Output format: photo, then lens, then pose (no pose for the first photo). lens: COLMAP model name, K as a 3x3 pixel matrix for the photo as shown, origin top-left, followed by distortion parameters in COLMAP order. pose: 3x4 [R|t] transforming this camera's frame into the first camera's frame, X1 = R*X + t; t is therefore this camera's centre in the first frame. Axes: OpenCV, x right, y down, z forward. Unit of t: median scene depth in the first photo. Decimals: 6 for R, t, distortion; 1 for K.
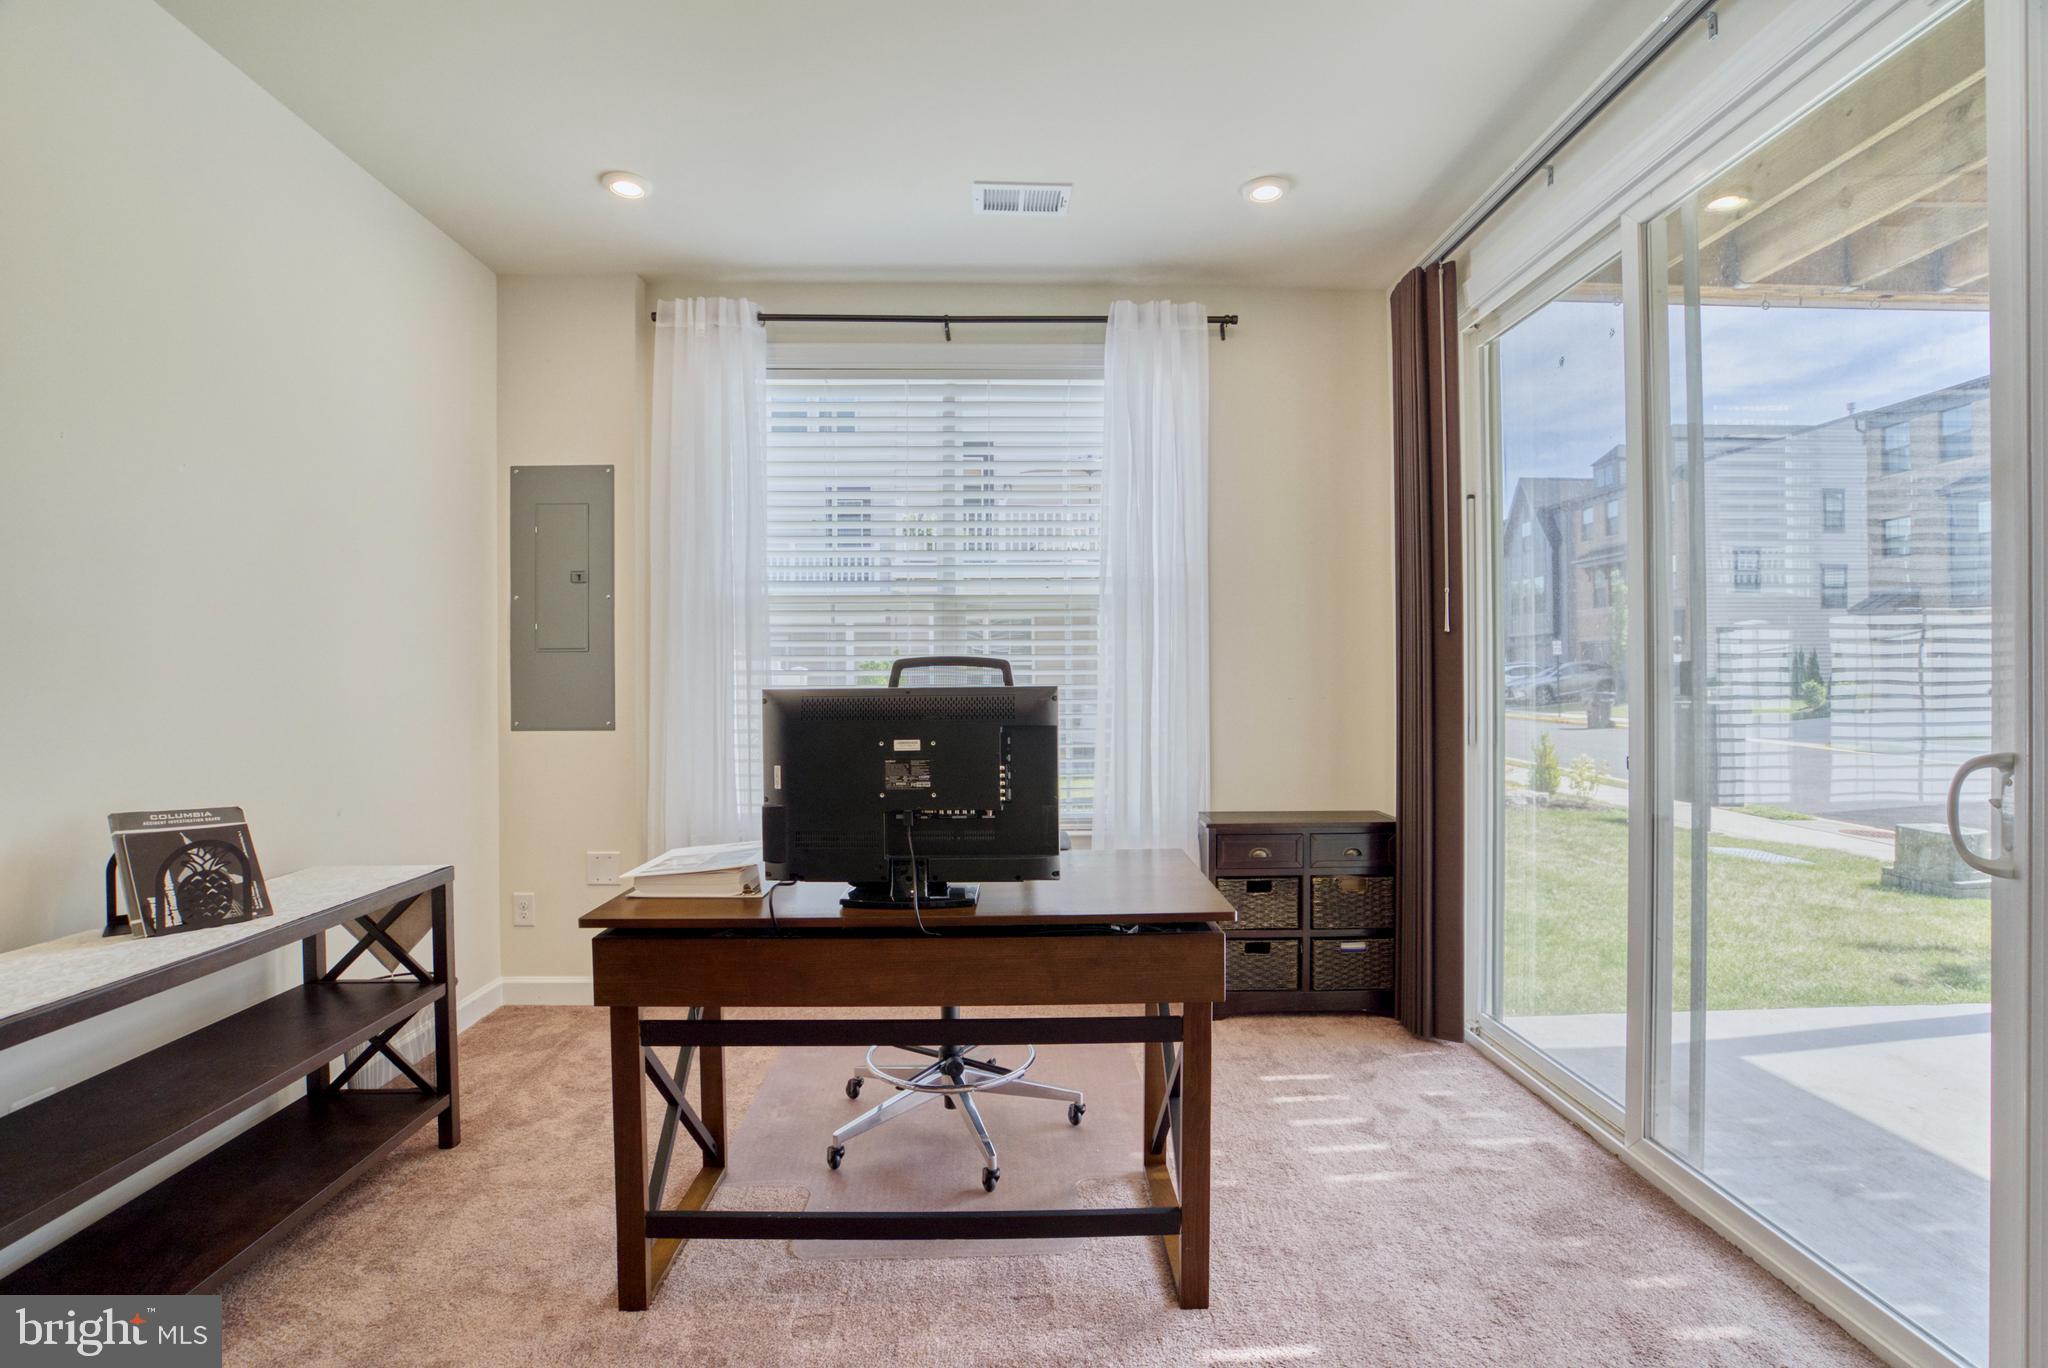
lens RADIAL K [[965.2, 0, 1019.2], [0, 965.2, 679.0], [0, 0, 1]] dist [-0.038871, 0.008850]
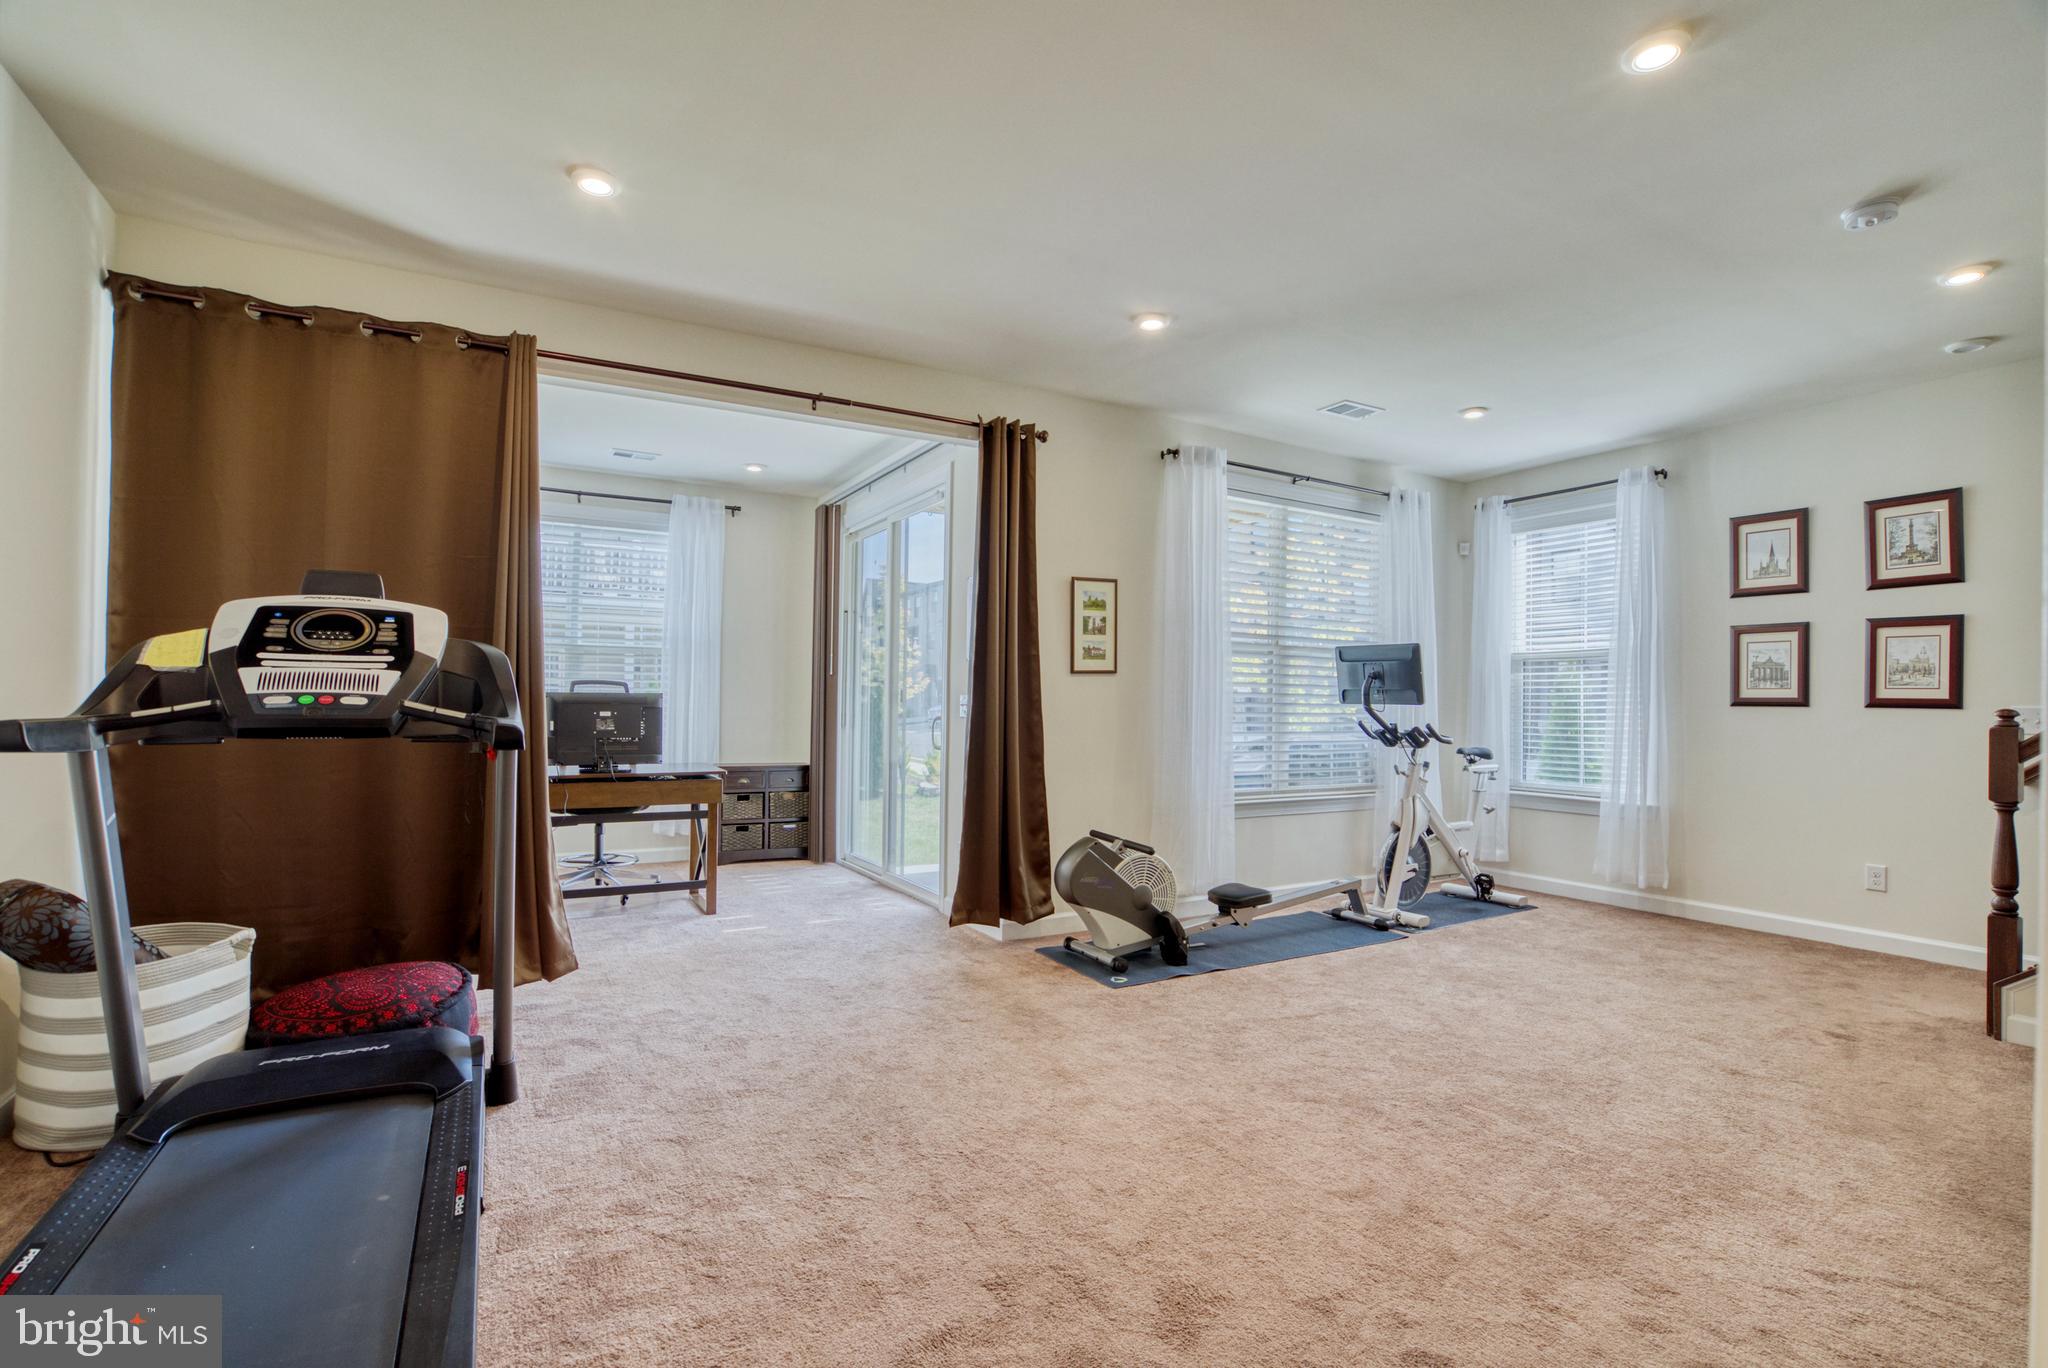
lens RADIAL K [[965.2, 0, 1006.7], [0, 965.2, 682.6], [0, 0, 1]] dist [-0.038871, 0.008850]
pose [[0.888699, 0.027517, 0.457664, -0.198361], [-0.020848, 0.999590, -0.019617, 0.004974], [-0.458016, 0.007892, 0.888909, -1.103362]]
